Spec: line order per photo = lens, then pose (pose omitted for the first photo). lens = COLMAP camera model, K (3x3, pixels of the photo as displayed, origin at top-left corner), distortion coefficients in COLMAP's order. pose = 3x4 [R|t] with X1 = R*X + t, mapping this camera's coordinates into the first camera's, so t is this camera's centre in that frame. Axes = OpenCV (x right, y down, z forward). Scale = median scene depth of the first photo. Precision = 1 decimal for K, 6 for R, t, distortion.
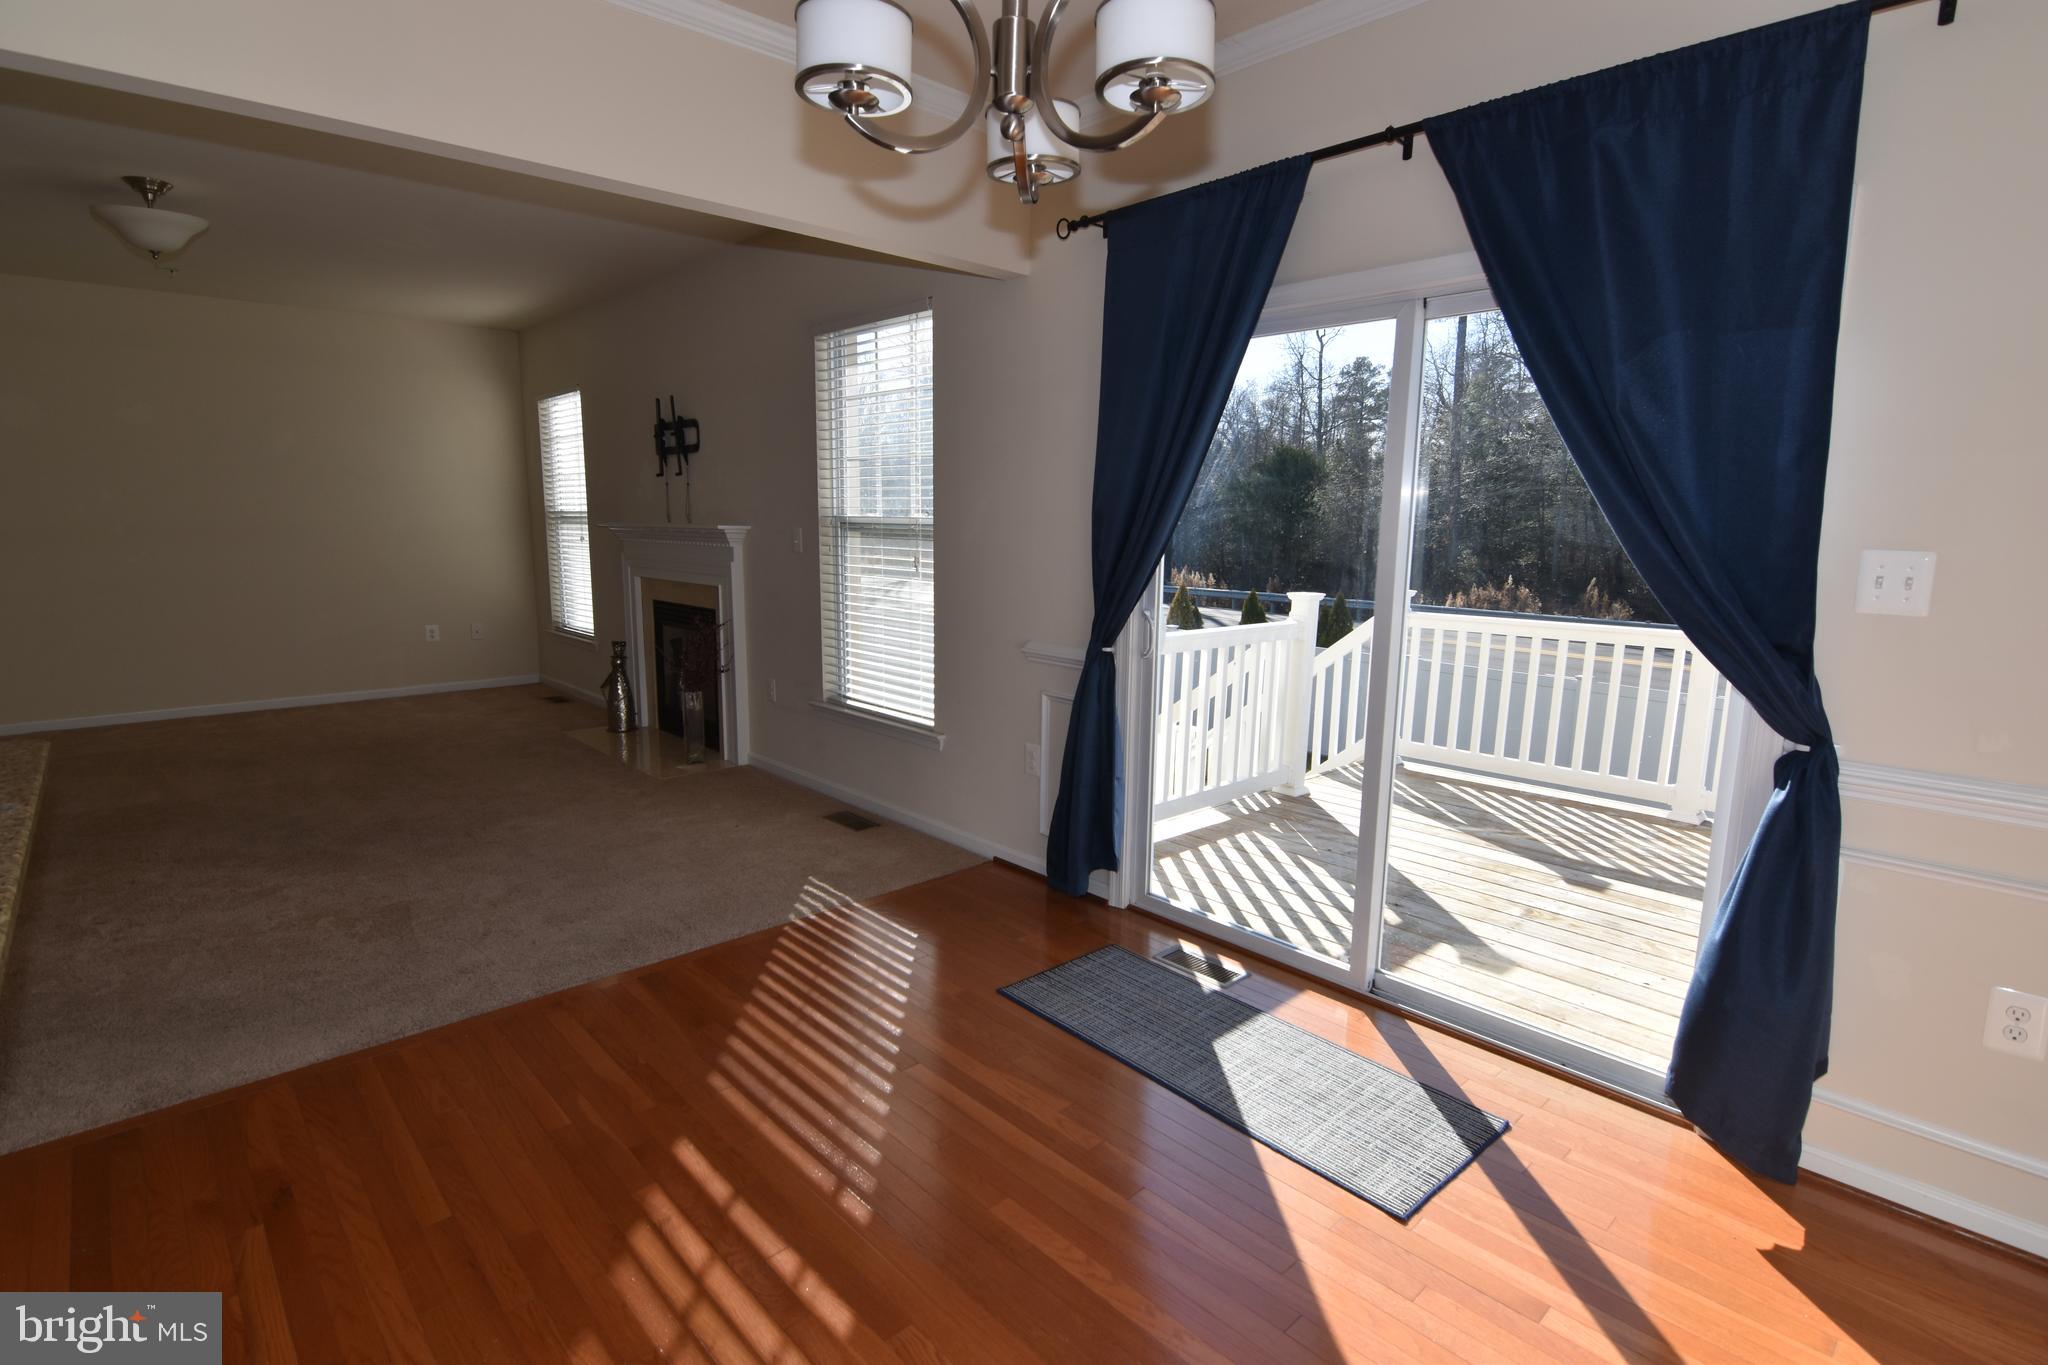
lens RADIAL K [[1015.6, 0, 1024.0], [0, 1015.6, 682.5], [0, 0, 1]] dist [-0.005866, -0.002212]
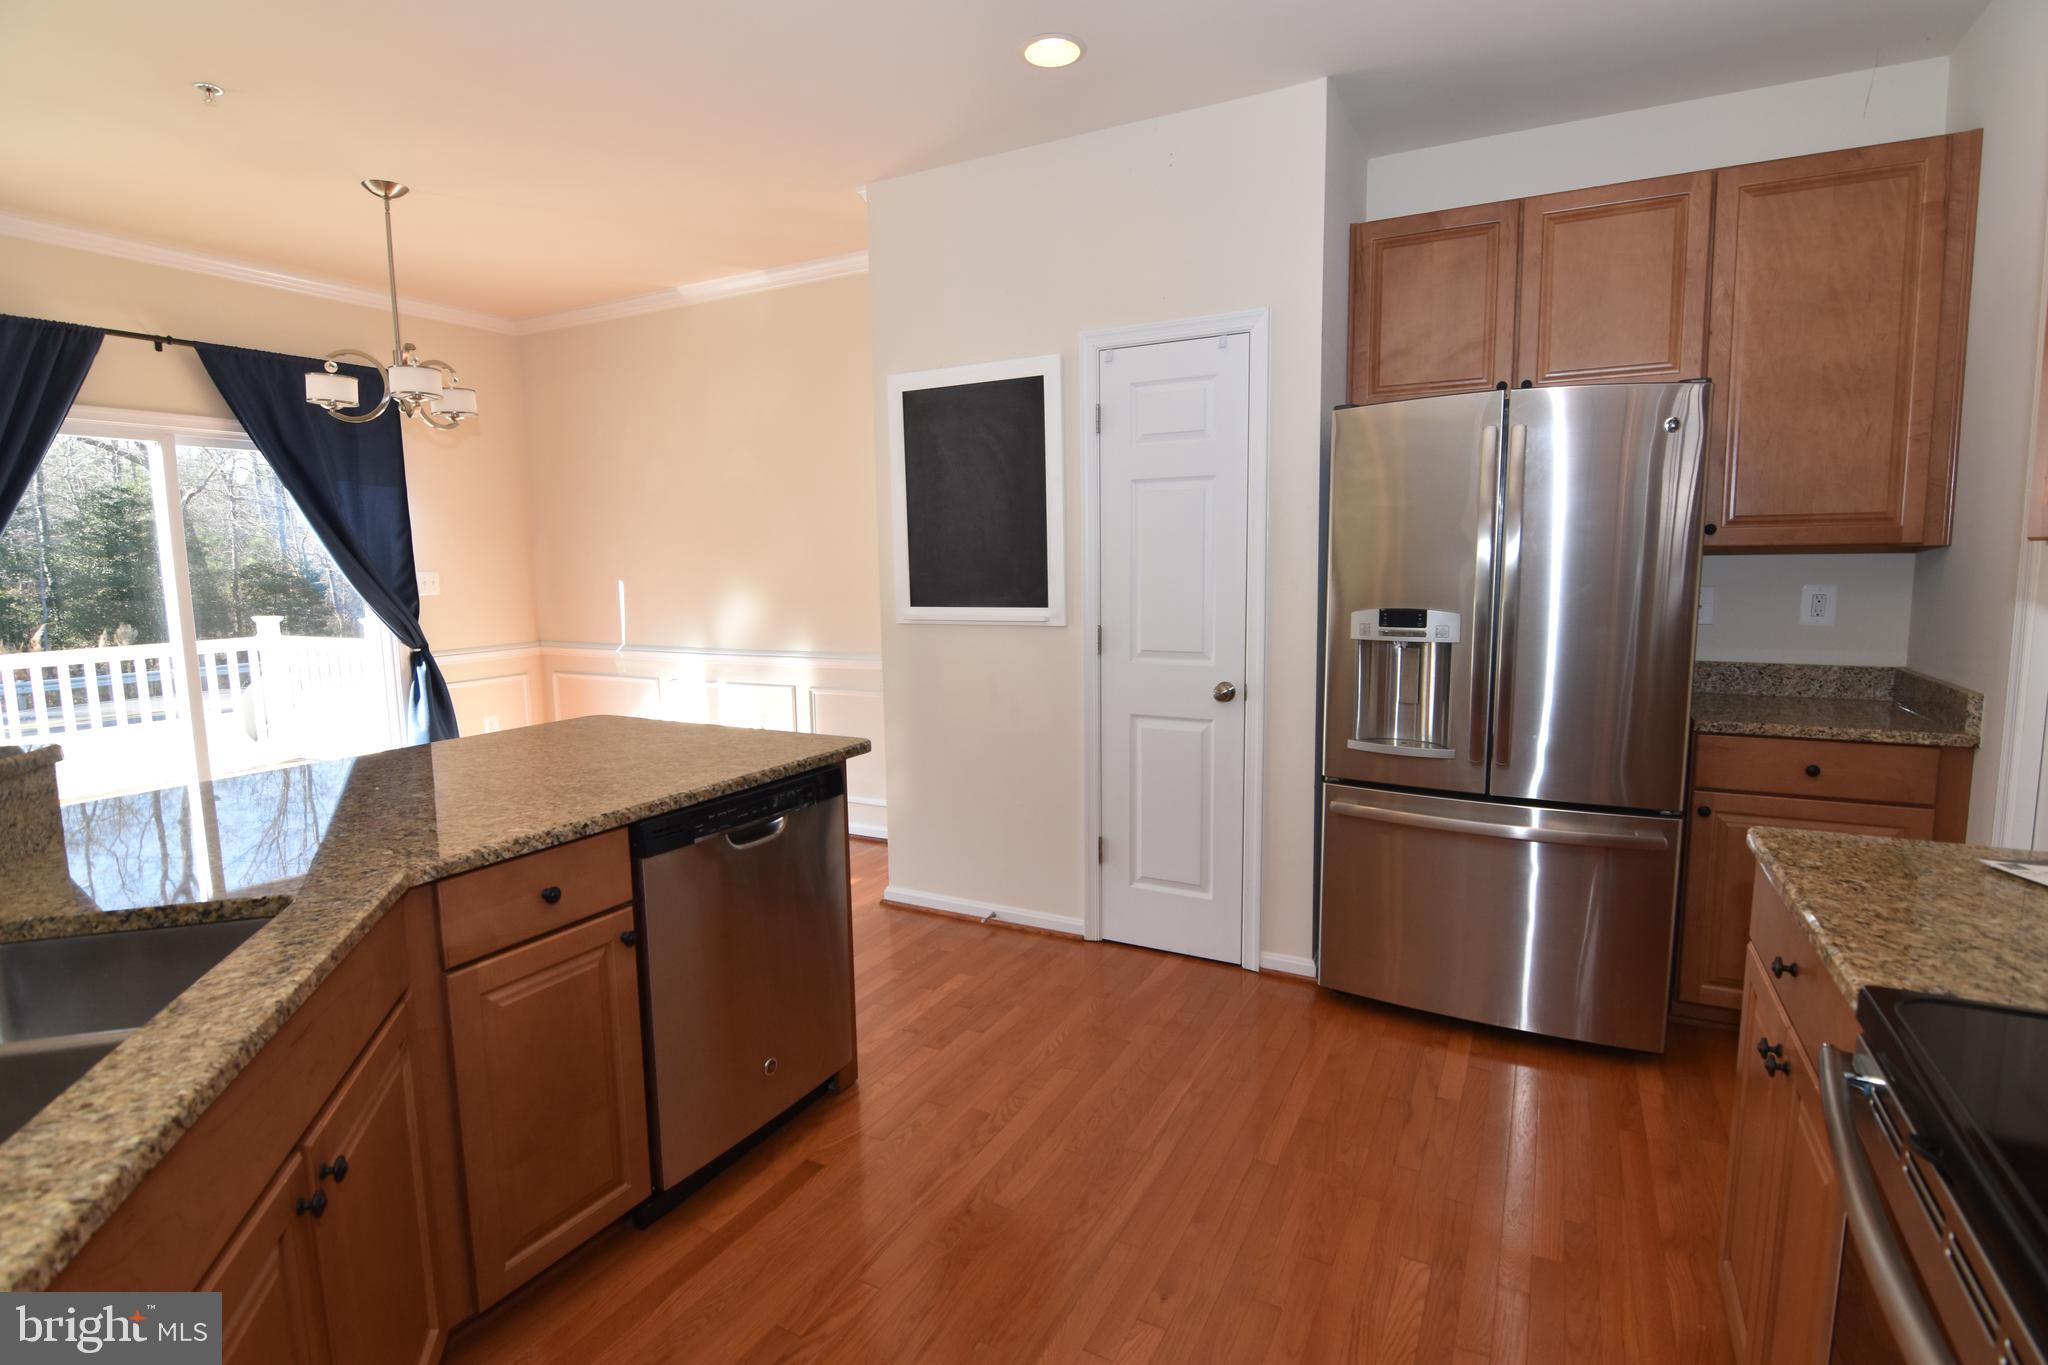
lens RADIAL K [[1015.6, 0, 1024.0], [0, 1015.6, 682.5], [0, 0, 1]] dist [-0.005866, -0.002212]
pose [[-0.337520, -0.119745, 0.933671, -1.516942], [0.159553, 0.970246, 0.182114, -0.053331], [-0.927698, 0.210437, -0.308372, 0.261204]]
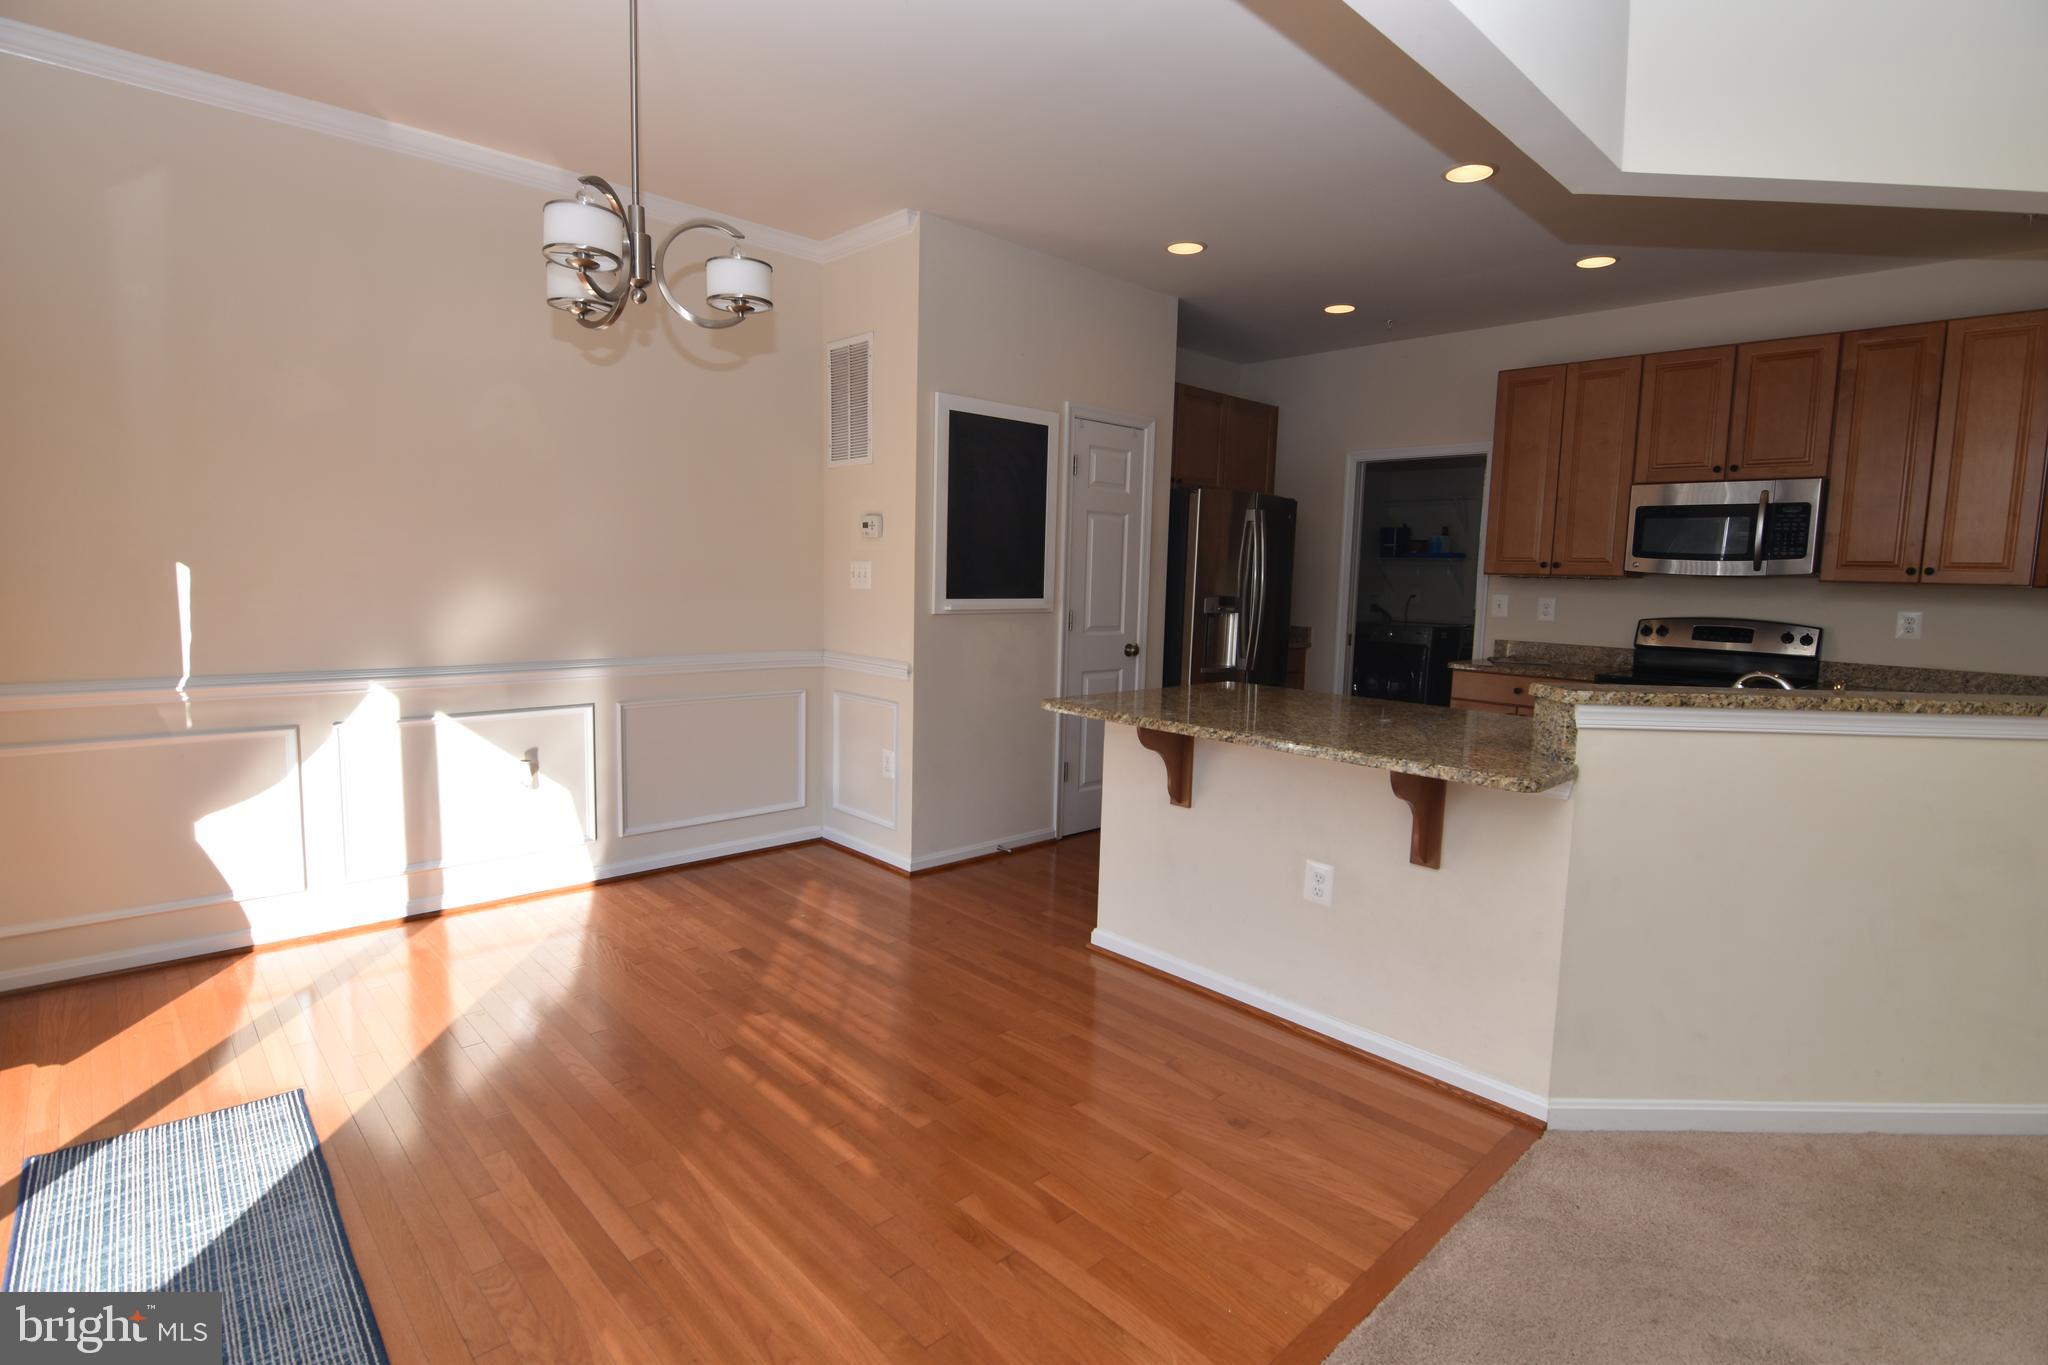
lens RADIAL K [[982.4, 0, 1024.0], [0, 982.4, 682.5], [0, 0, 1]] dist [-0.000814, -0.033557]
pose [[-0.999123, -0.034564, -0.023614, -0.285046], [-0.039632, 0.962659, 0.267801, -0.209525], [0.013475, 0.268502, -0.963185, 1.427130]]
